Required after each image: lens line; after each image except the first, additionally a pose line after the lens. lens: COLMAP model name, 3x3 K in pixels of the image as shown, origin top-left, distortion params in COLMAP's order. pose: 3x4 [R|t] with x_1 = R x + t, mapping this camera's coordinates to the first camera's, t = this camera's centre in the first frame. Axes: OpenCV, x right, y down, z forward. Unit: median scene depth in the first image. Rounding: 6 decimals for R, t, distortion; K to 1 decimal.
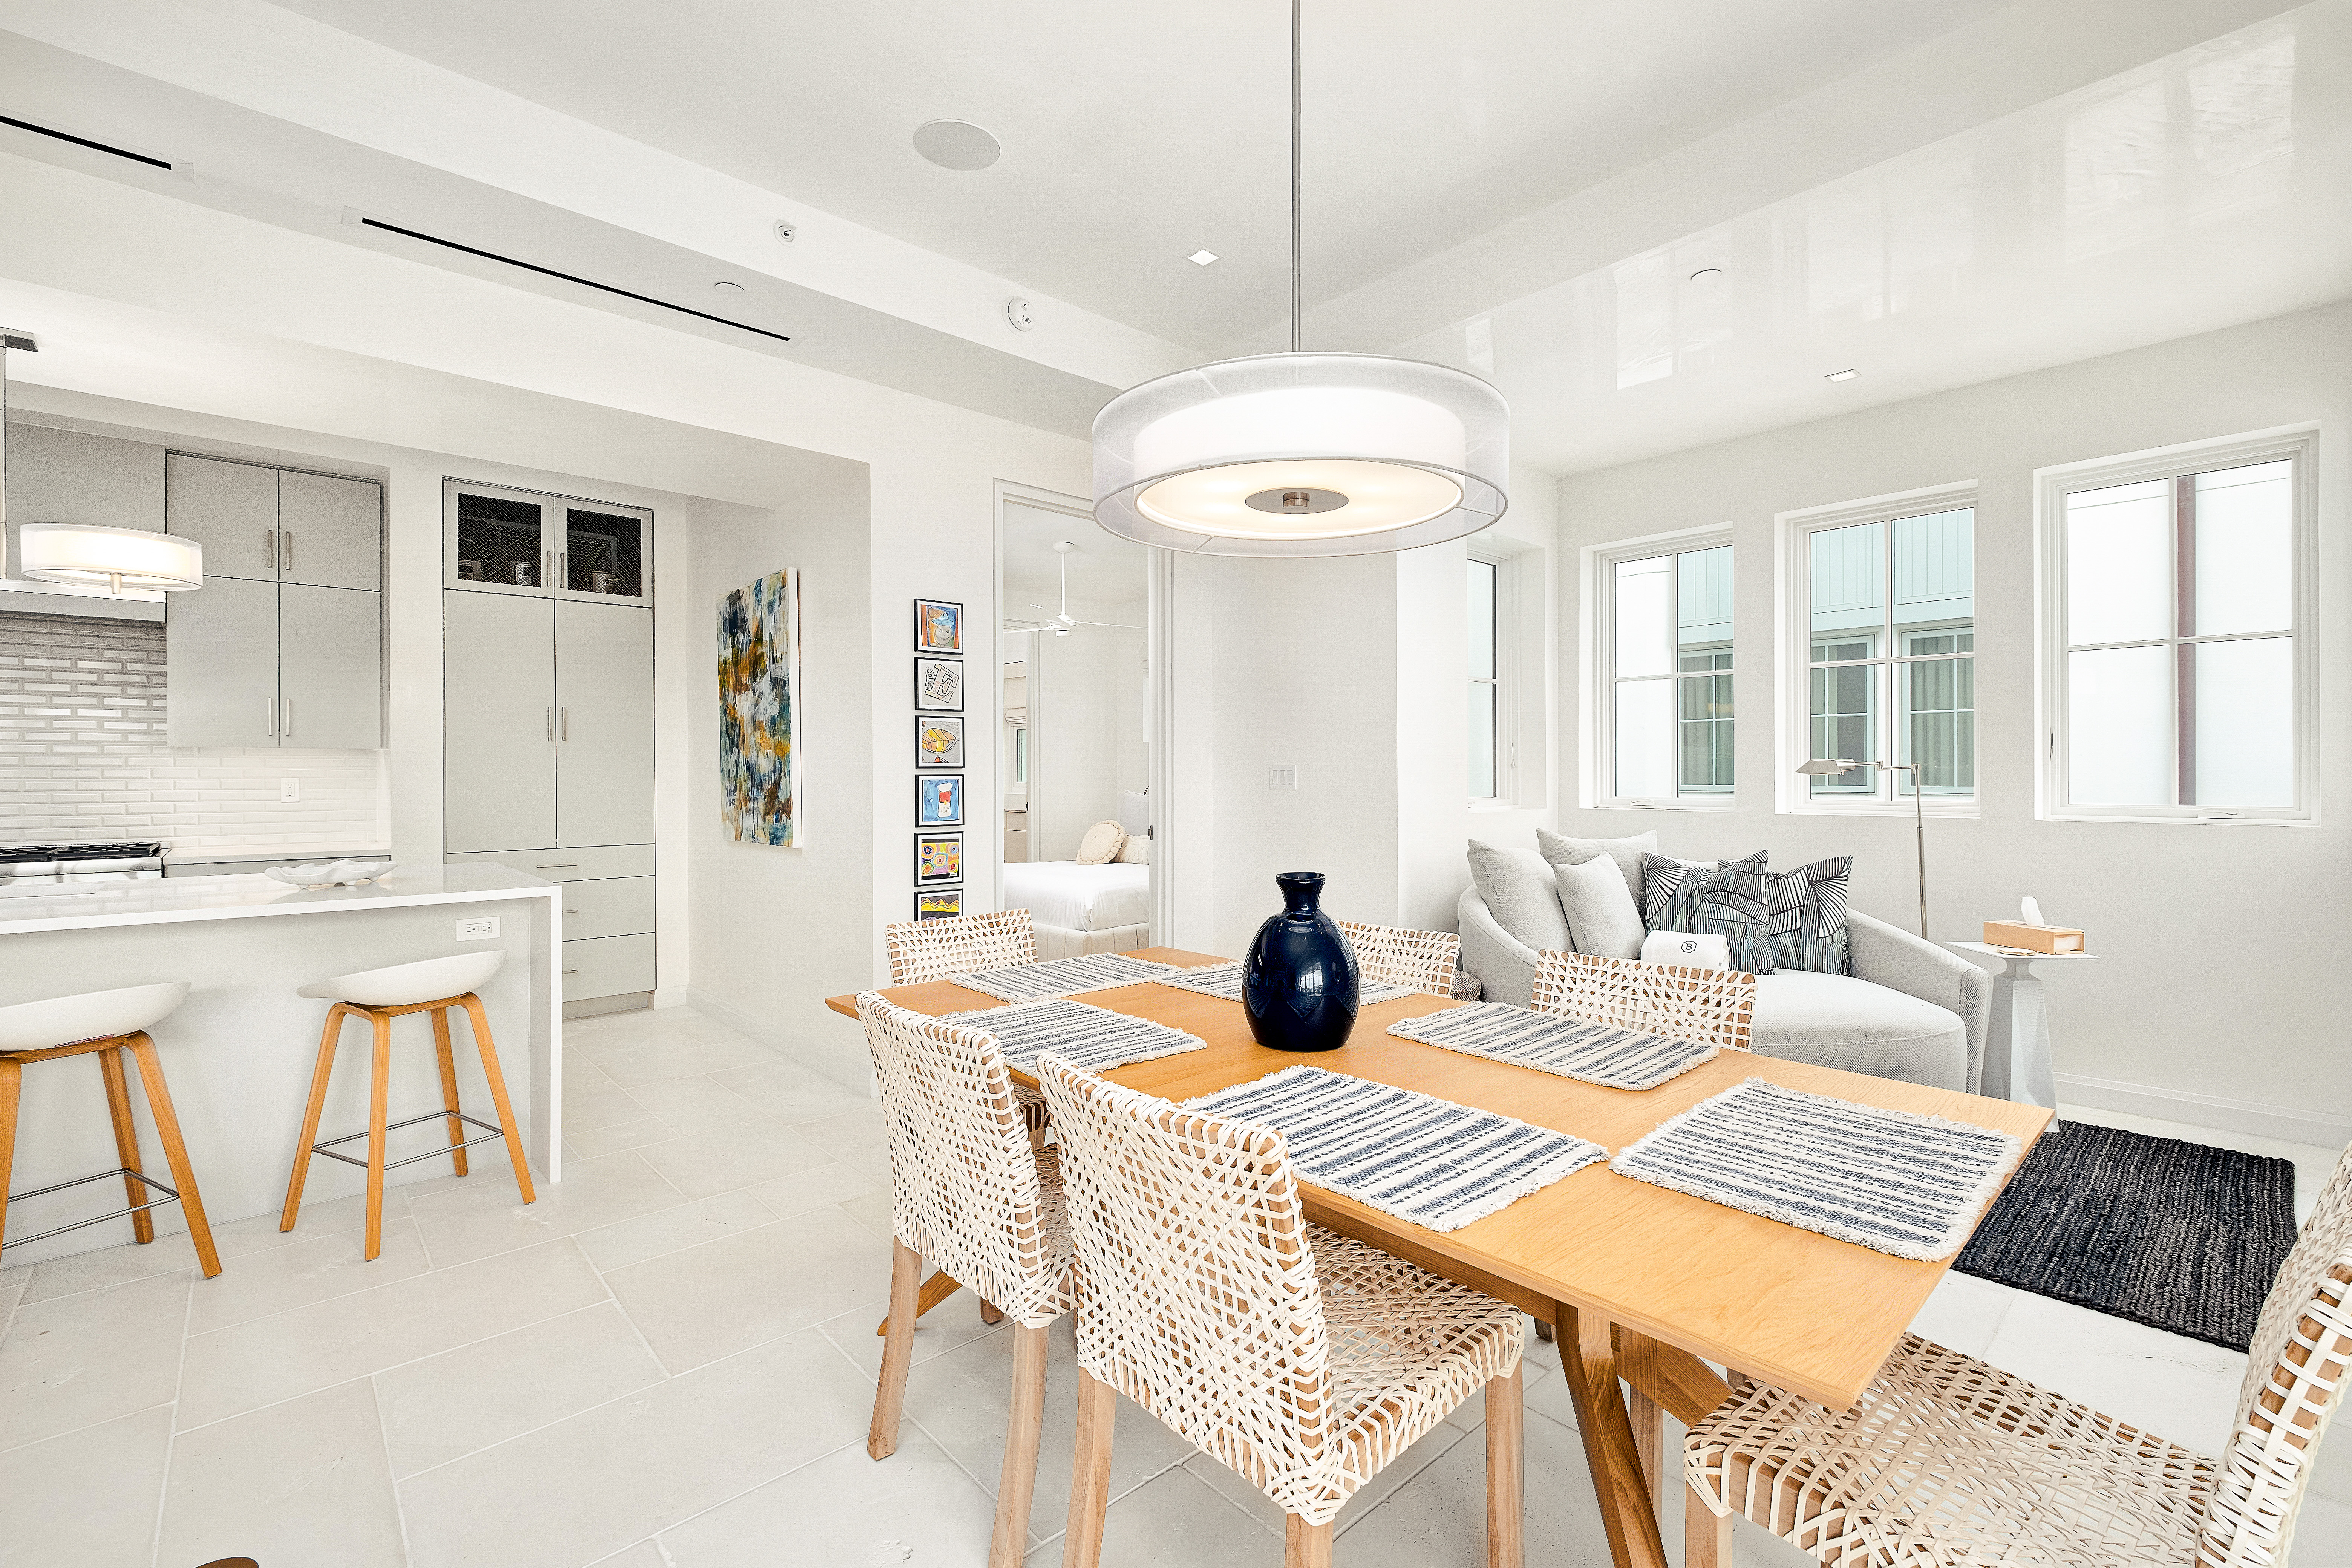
lens RADIAL K [[1042.6, 0, 1174.3], [0, 1042.6, 783.6], [0, 0, 1]] dist [-0.000439, -0.003109]
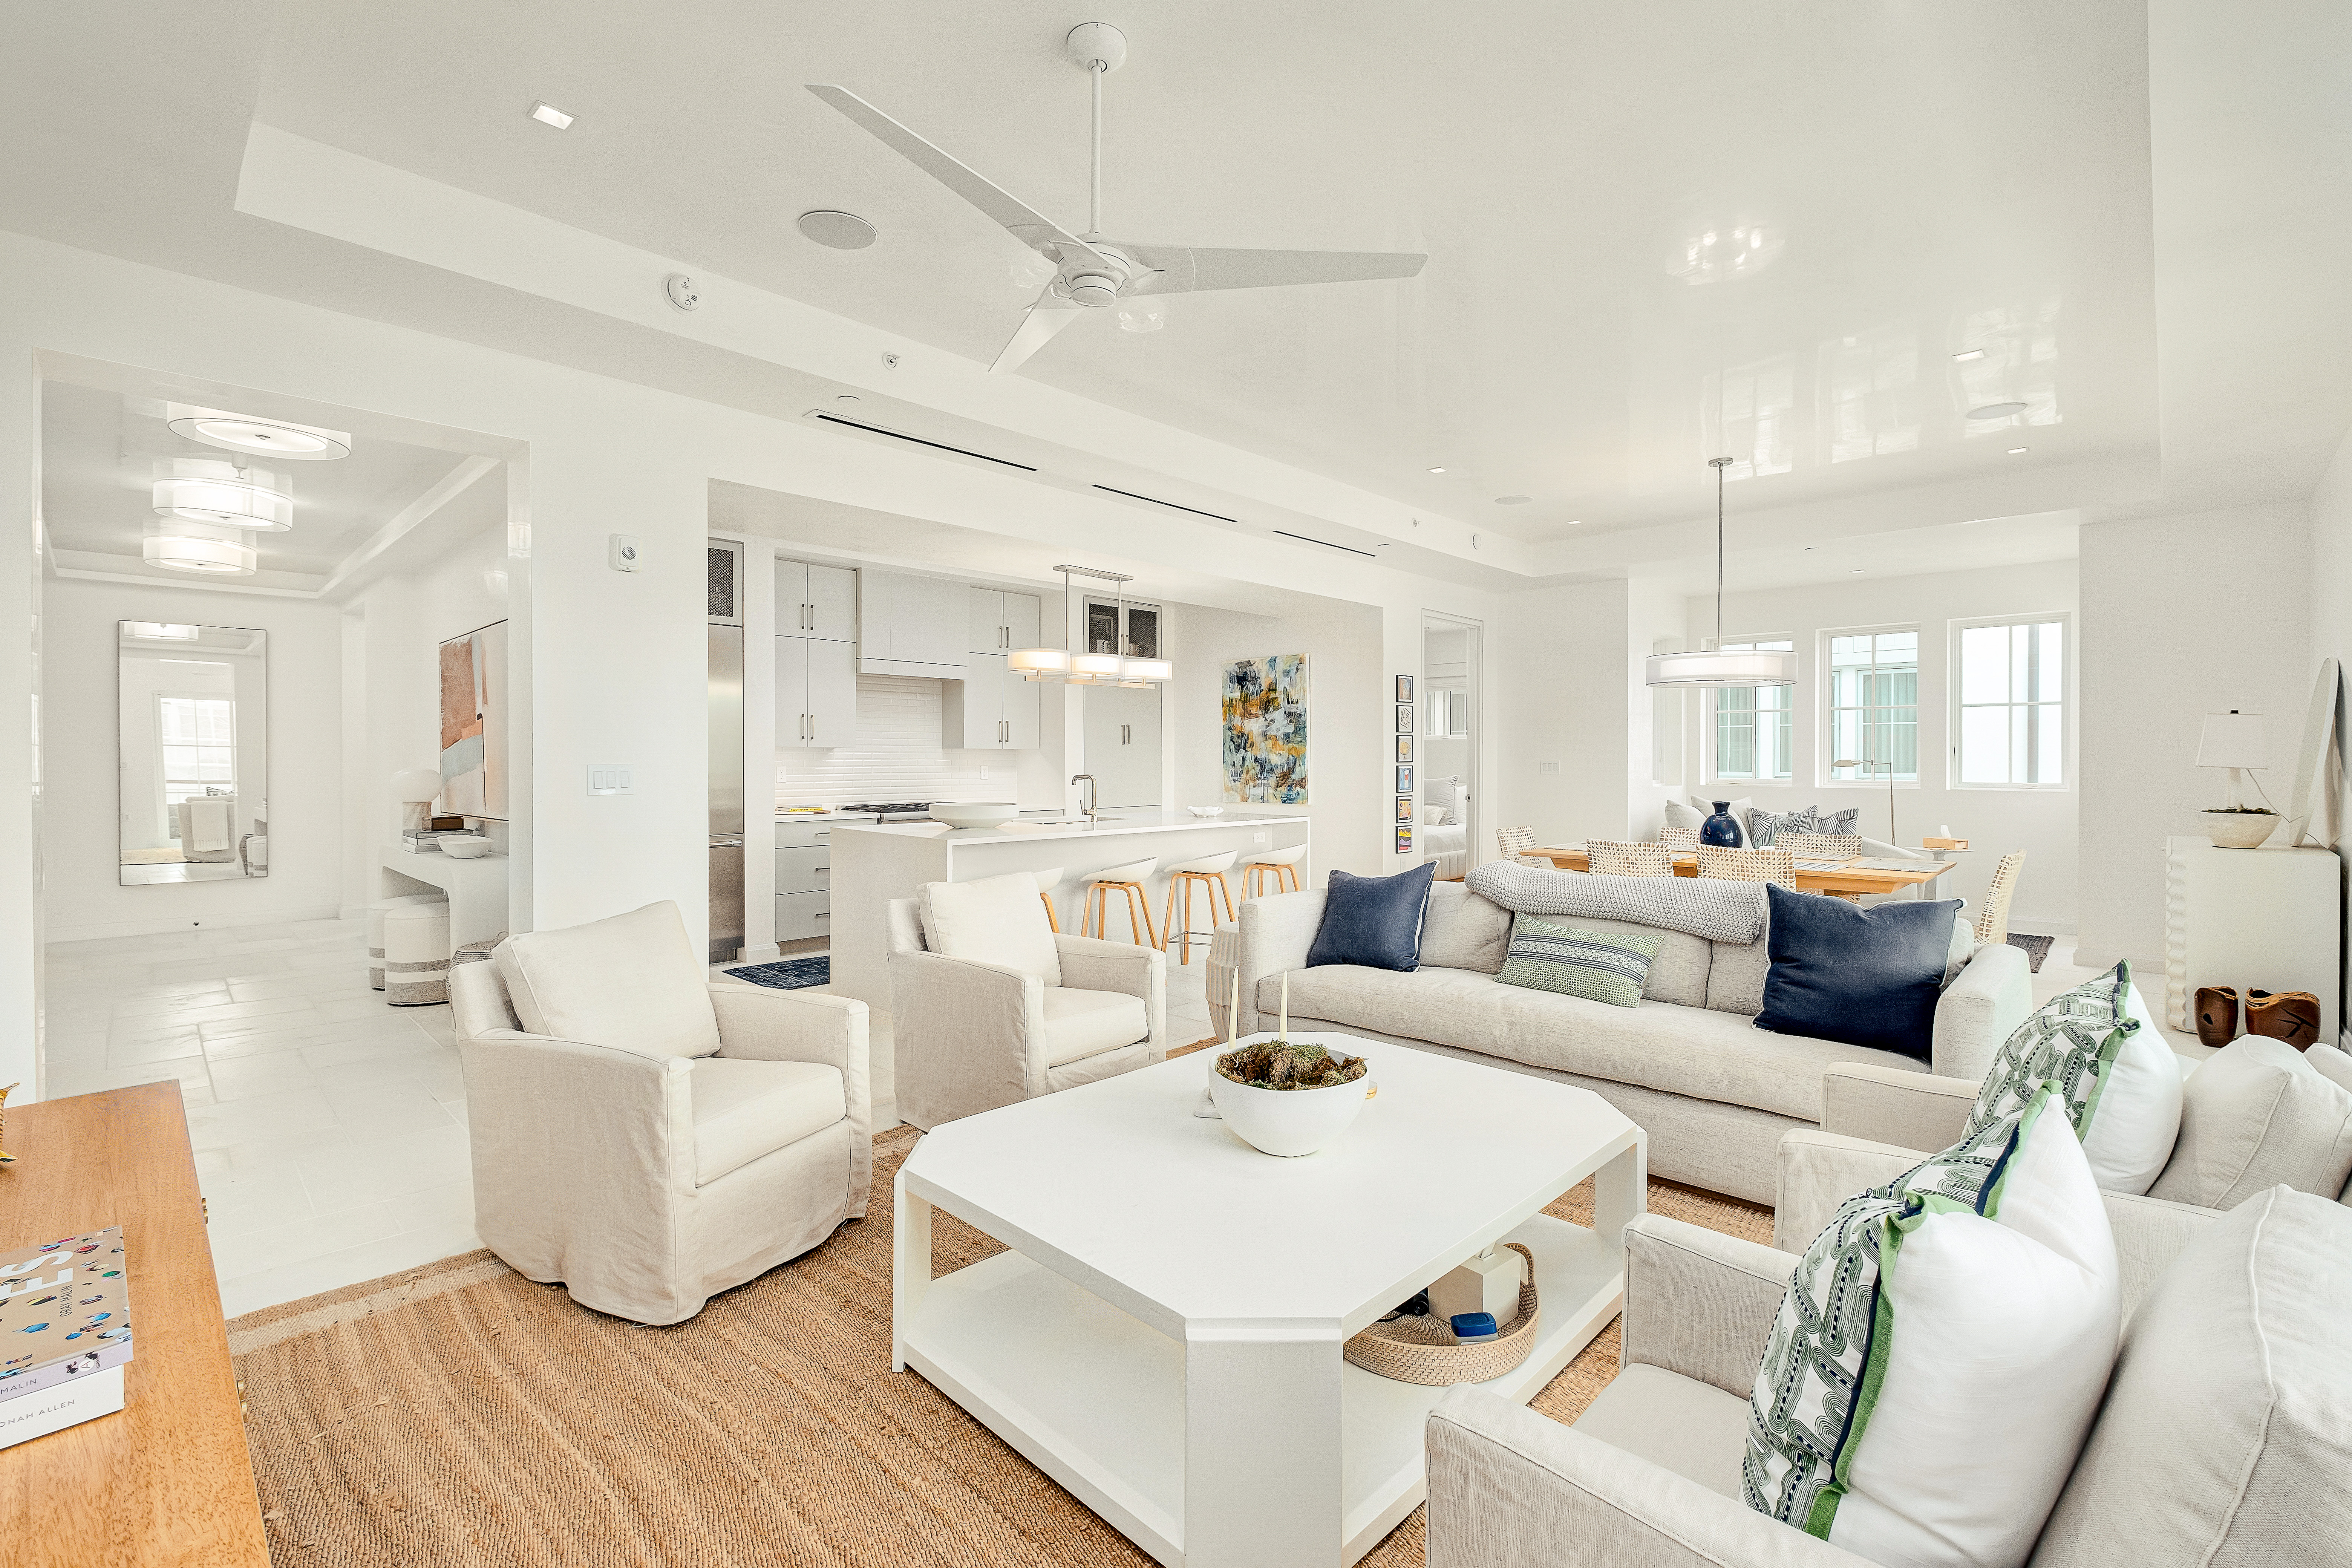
lens RADIAL K [[1042.6, 0, 1179.7], [0, 1042.6, 772.7], [0, 0, 1]] dist [-0.000439, -0.003109]
pose [[0.998046, 0.003120, 0.062406, -0.699284], [-0.003433, 0.999982, 0.004904, -0.003291], [-0.062389, -0.005109, 0.998039, -0.824479]]
